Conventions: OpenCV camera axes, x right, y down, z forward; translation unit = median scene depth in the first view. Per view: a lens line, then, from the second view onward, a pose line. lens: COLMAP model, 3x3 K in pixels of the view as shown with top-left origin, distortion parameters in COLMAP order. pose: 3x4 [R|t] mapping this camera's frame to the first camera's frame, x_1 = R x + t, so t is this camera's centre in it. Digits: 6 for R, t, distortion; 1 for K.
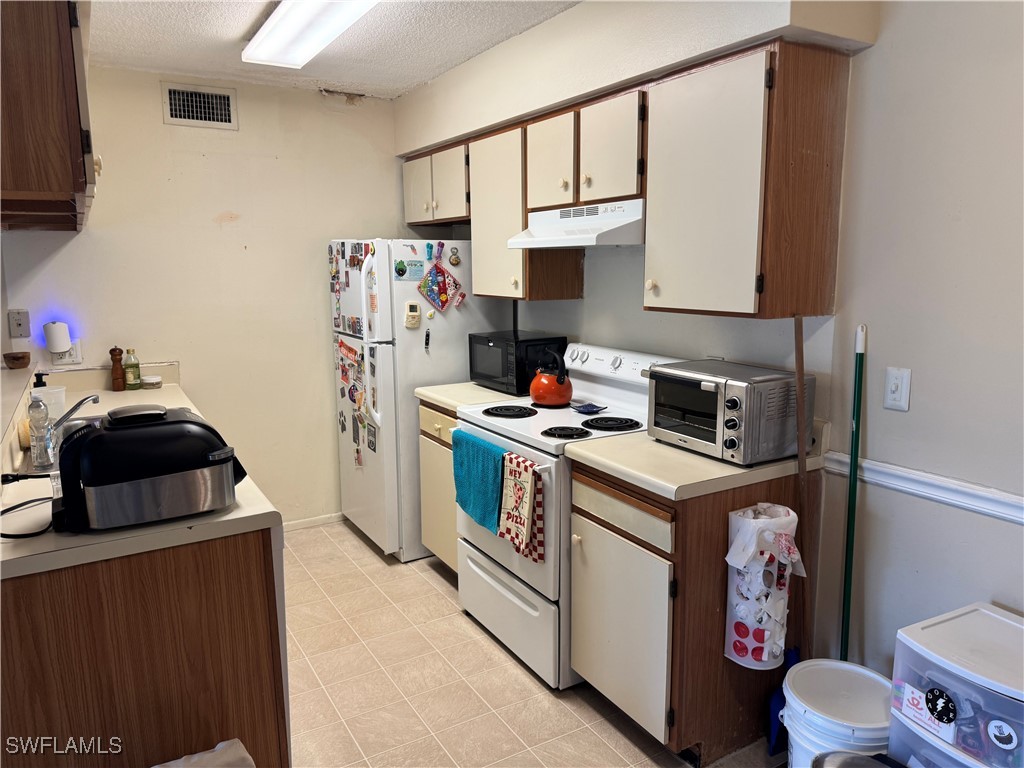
lens RADIAL K [[711.9, 0, 517.2], [0, 711.9, 377.1], [0, 0, 1]] dist [0.017596, -0.032966]
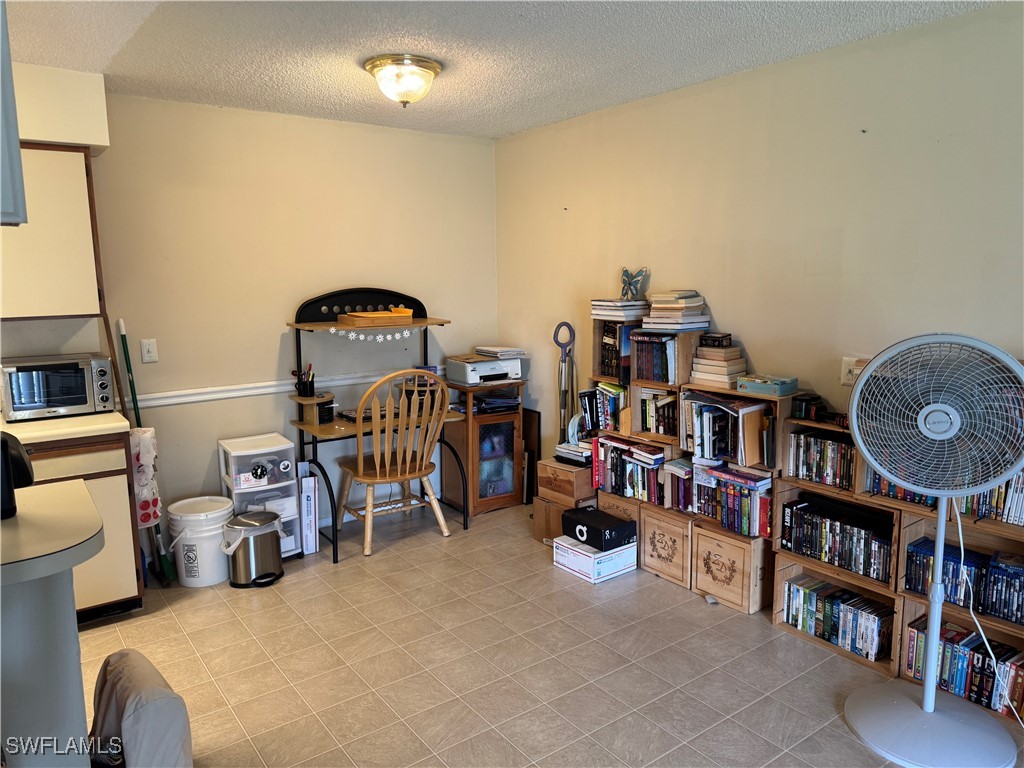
lens RADIAL K [[711.9, 0, 511.4], [0, 711.9, 380.7], [0, 0, 1]] dist [0.017596, -0.032966]
pose [[-0.093465, -0.149680, 0.984307, -0.782670], [0.164462, 0.972732, 0.163536, -0.031641], [-0.981945, 0.177166, -0.066300, 0.137639]]
